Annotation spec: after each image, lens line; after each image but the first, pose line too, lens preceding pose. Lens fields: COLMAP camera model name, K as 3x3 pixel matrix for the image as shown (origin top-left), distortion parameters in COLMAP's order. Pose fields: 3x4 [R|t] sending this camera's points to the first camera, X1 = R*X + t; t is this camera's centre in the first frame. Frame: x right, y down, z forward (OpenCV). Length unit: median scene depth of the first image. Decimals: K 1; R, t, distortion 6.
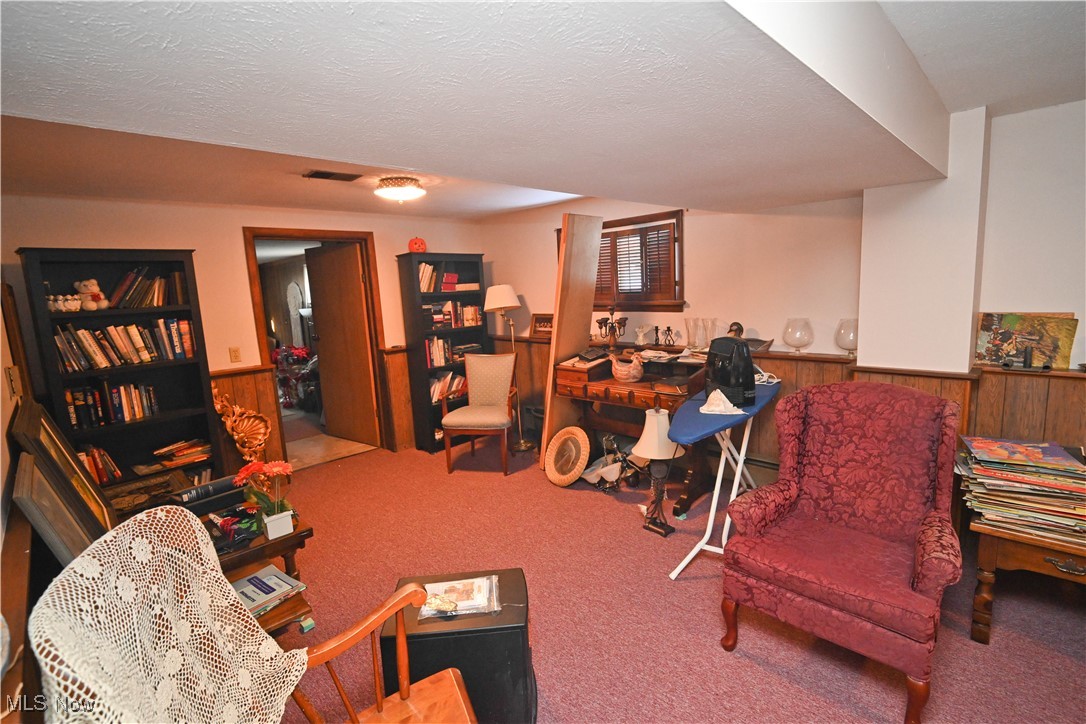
lens RADIAL K [[470.5, 0, 590.3], [0, 470.5, 354.0], [0, 0, 1]] dist [-0.001660, -0.000390]
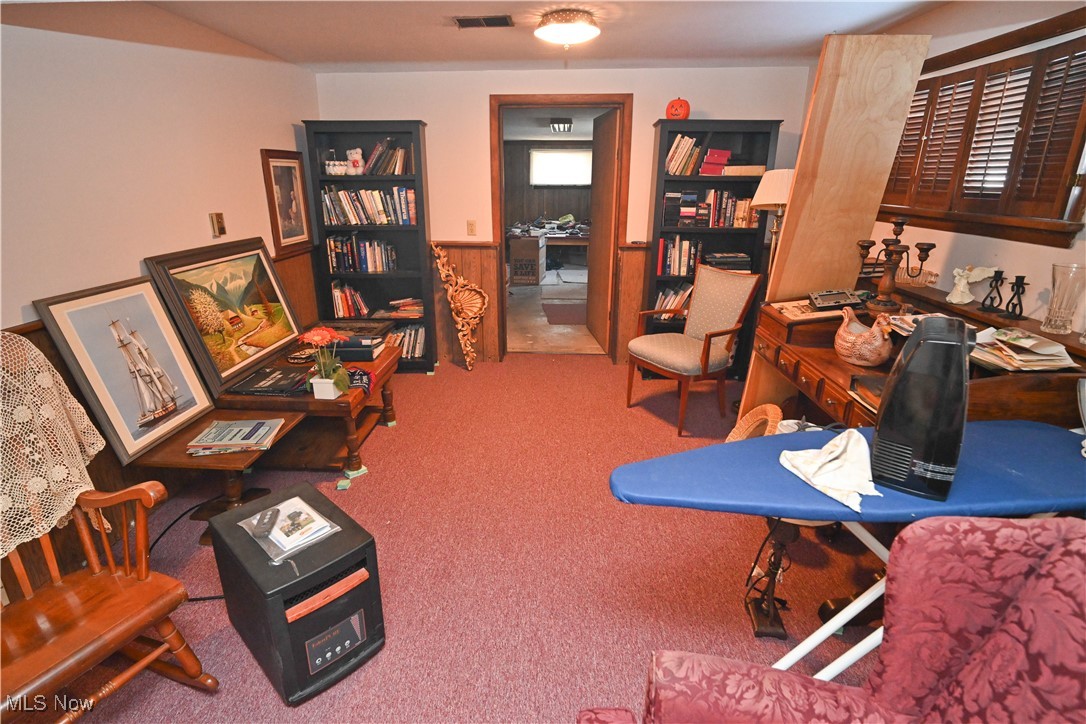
lens RADIAL K [[548.5, 0, 543.0], [0, 548.5, 362.0], [0, 0, 1]] dist [-0.001967, -0.001602]
pose [[0.641627, 0.289935, -0.710108, 0.288890], [-0.146313, 0.955070, 0.257749, -0.050150], [0.752933, -0.061480, 0.655220, 0.300493]]
